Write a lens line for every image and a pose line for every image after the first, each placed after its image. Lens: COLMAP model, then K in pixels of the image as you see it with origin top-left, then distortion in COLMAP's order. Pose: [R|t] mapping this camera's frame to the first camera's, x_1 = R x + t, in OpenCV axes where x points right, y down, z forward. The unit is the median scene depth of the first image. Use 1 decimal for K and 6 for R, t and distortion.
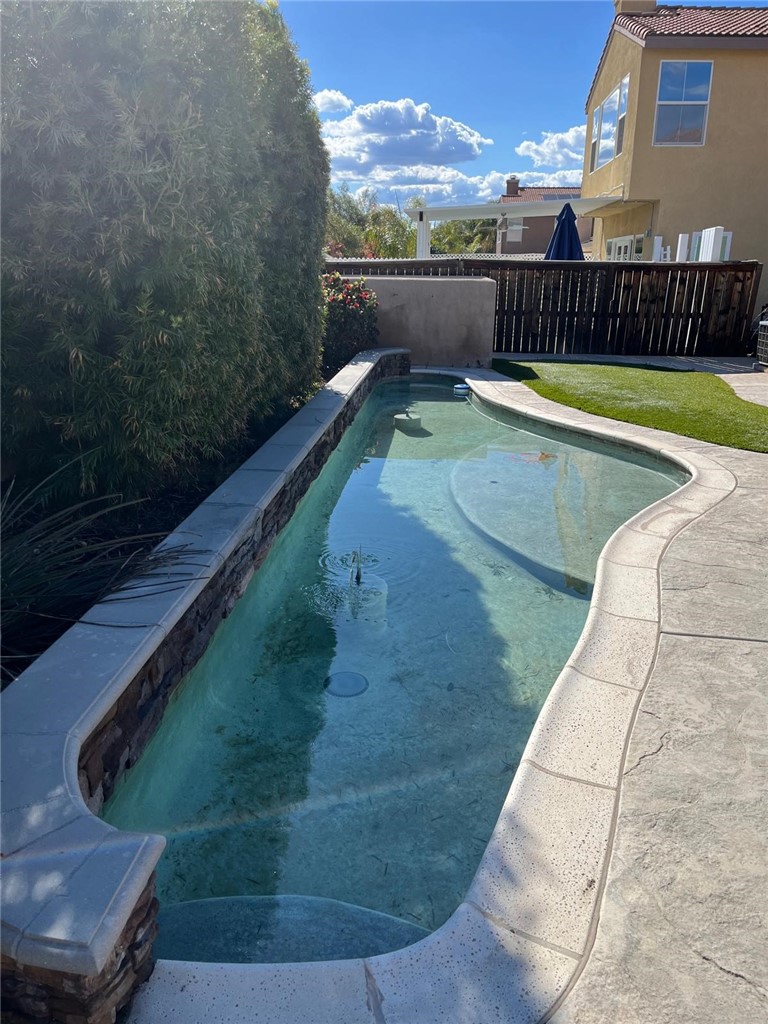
lens RADIAL K [[770.9, 0, 387.7], [0, 770.9, 509.1], [0, 0, 1]] dist [0.065235, -0.088343]
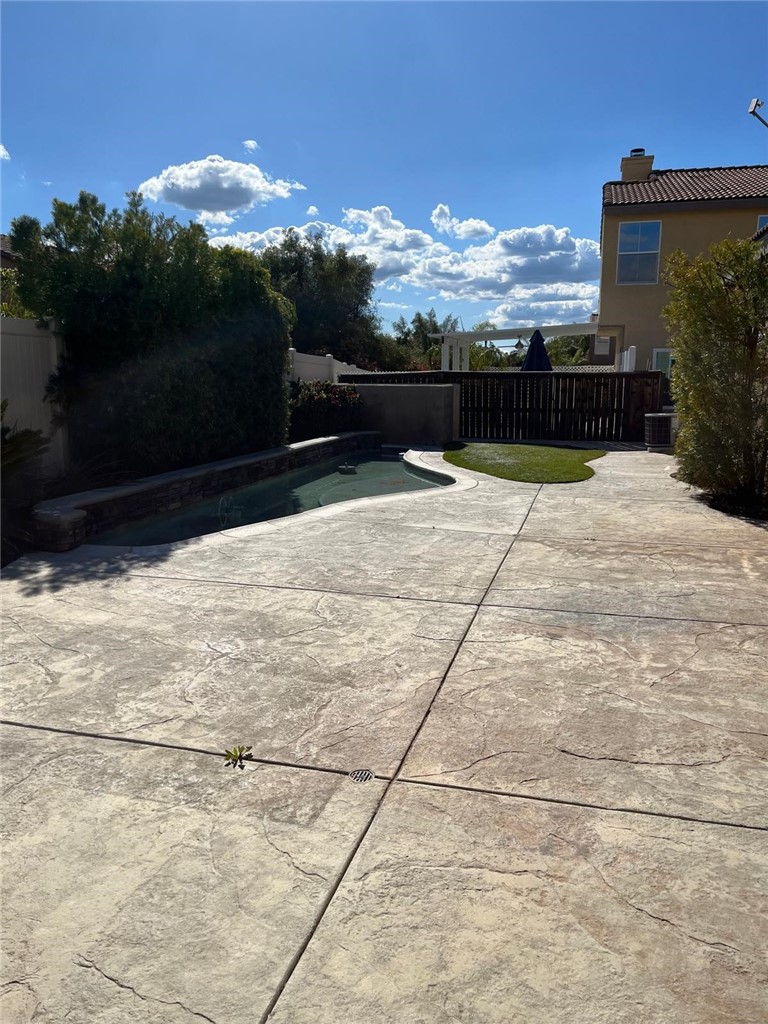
lens RADIAL K [[770.9, 0, 385.9], [0, 770.9, 509.6], [0, 0, 1]] dist [0.065235, -0.088343]
pose [[0.985251, 0.019635, -0.169982, 0.504547], [-0.042618, 0.990248, -0.132634, 0.231497], [0.165721, 0.137922, 0.976481, -0.697837]]
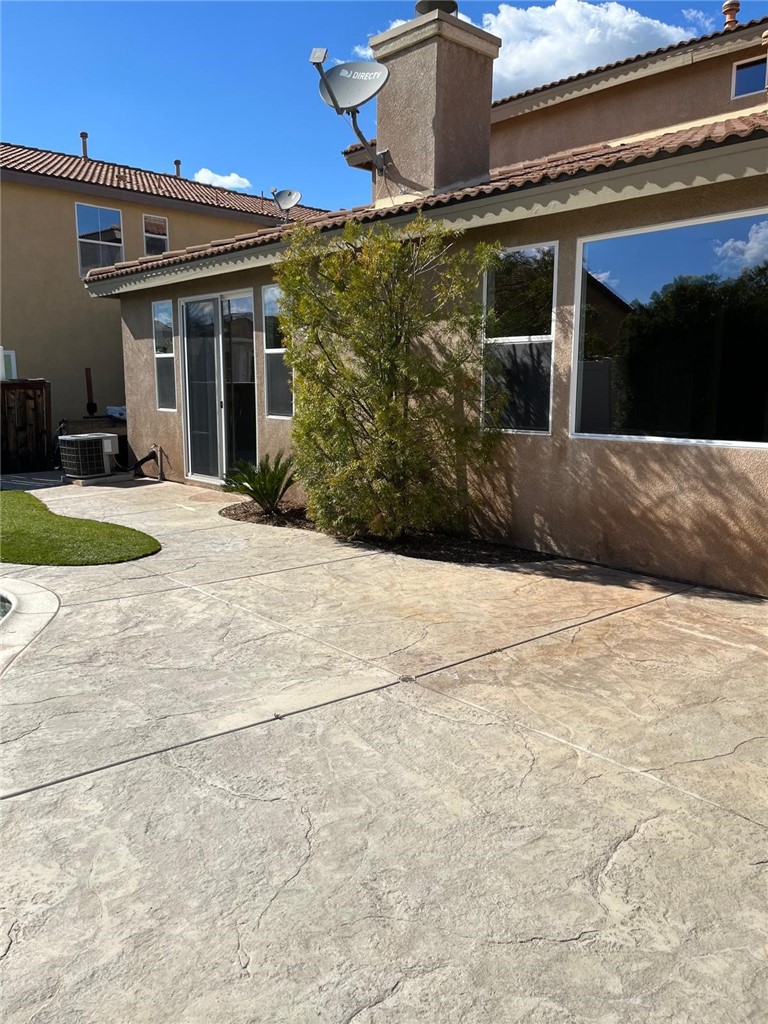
lens RADIAL K [[770.9, 0, 392.9], [0, 770.9, 509.1], [0, 0, 1]] dist [0.065235, -0.088343]
pose [[0.674127, -0.128820, 0.727295, 0.030223], [0.228140, 0.972841, -0.039151, -0.012406], [-0.702499, 0.192318, 0.685207, 0.010232]]
